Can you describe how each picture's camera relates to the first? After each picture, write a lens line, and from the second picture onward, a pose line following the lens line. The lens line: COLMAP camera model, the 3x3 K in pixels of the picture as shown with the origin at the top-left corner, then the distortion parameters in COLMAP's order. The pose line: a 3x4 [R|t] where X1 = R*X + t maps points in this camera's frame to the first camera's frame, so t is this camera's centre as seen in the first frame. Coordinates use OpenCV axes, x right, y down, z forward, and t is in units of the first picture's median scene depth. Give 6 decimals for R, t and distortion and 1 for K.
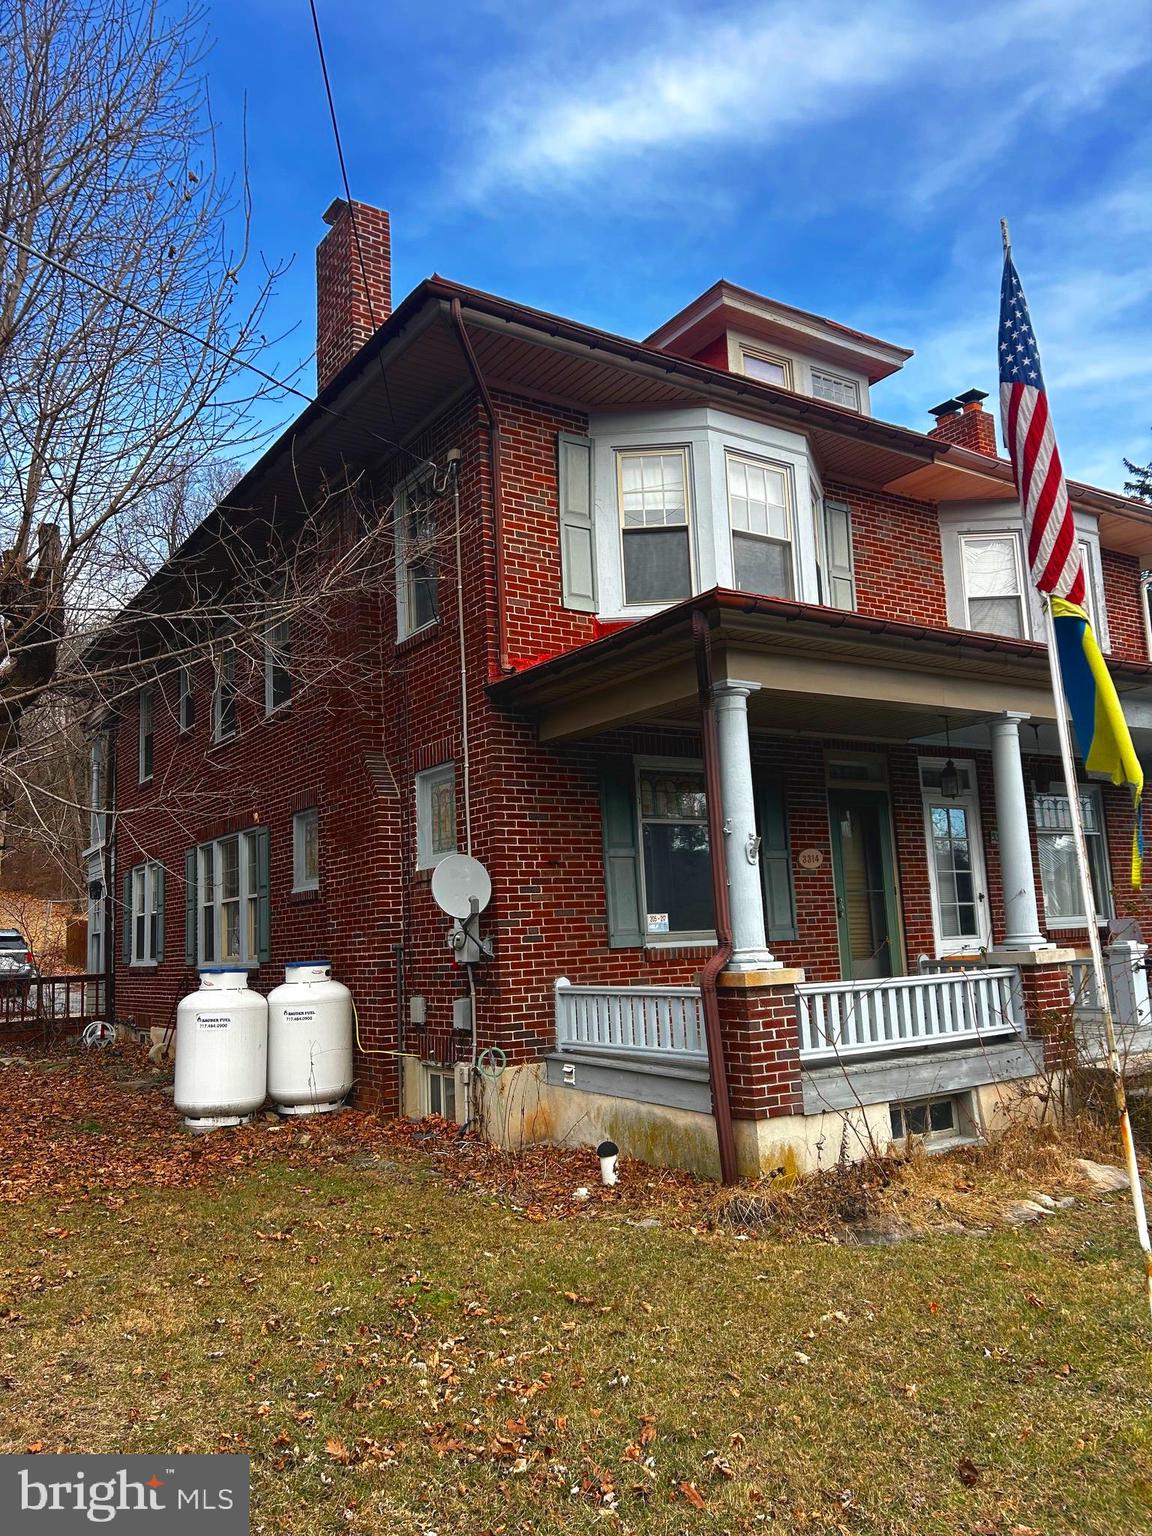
lens RADIAL K [[1142.8, 0, 577.0], [0, 1142.8, 762.9], [0, 0, 1]] dist [0.007155, -0.021329]
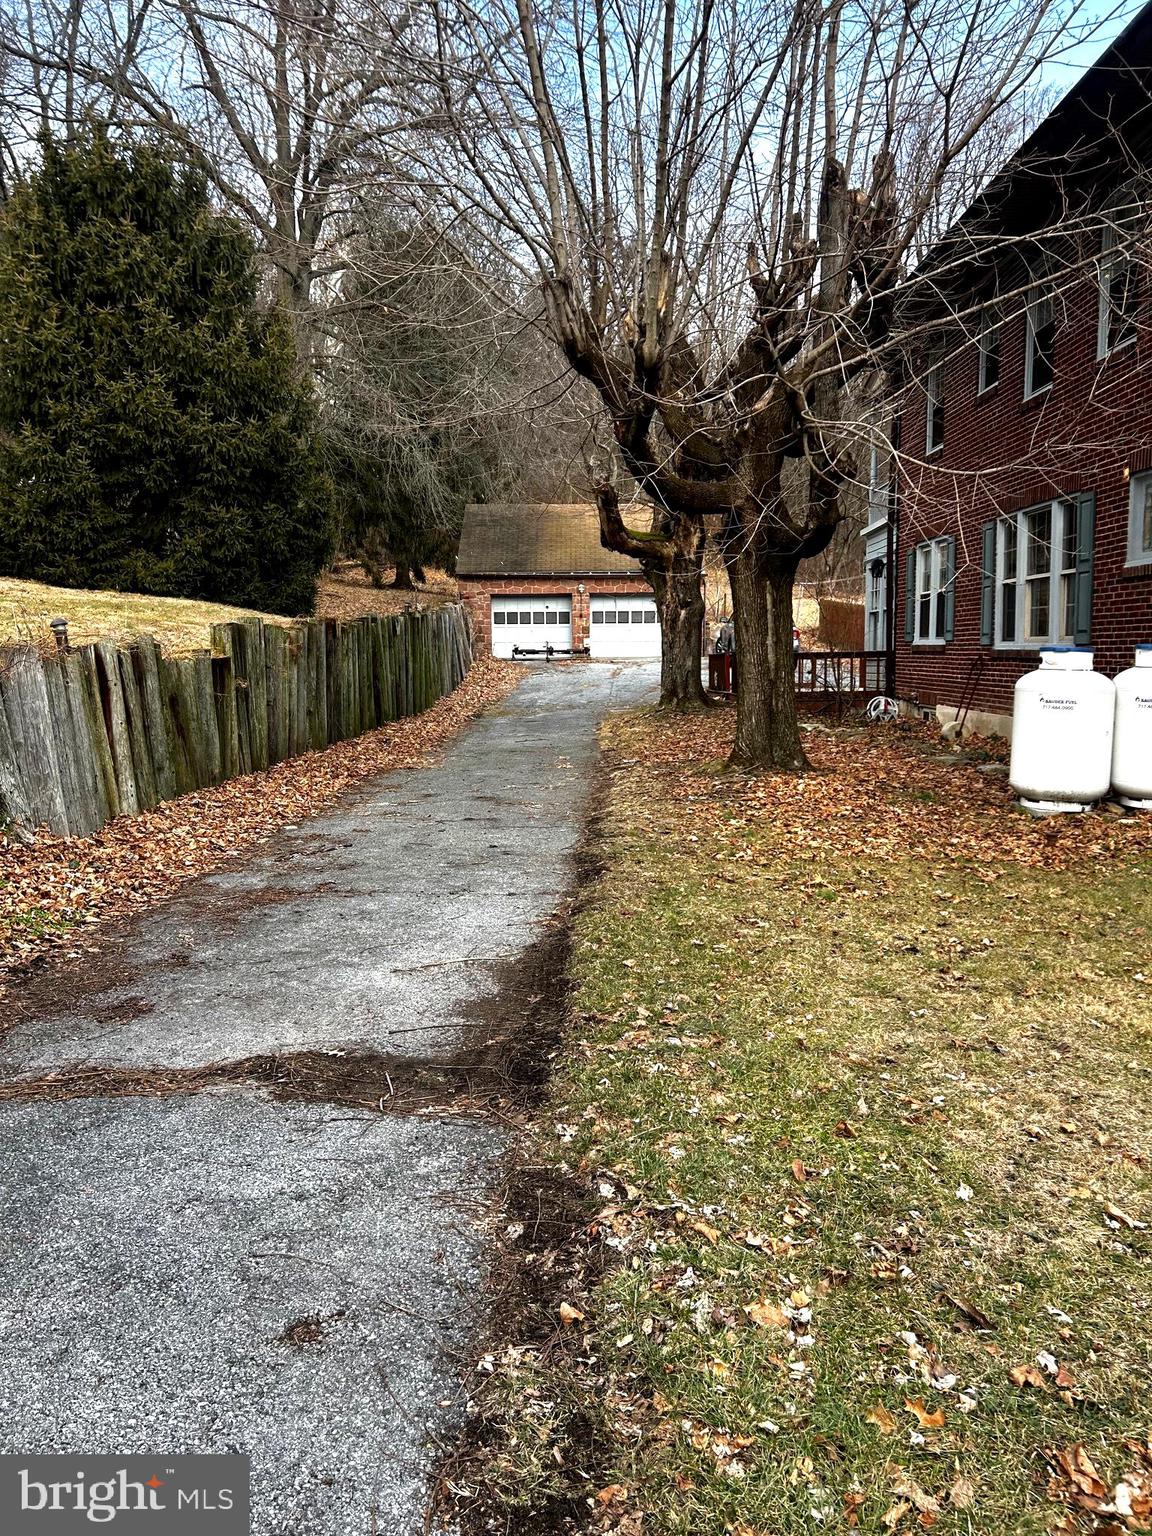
lens RADIAL K [[1142.8, 0, 575.3], [0, 1142.8, 773.1], [0, 0, 1]] dist [0.007155, -0.021329]
pose [[0.820038, 0.102715, -0.563017, -0.102421], [0.057899, 0.963826, 0.260168, 0.015194], [0.569373, -0.245945, 0.784427, 0.030242]]
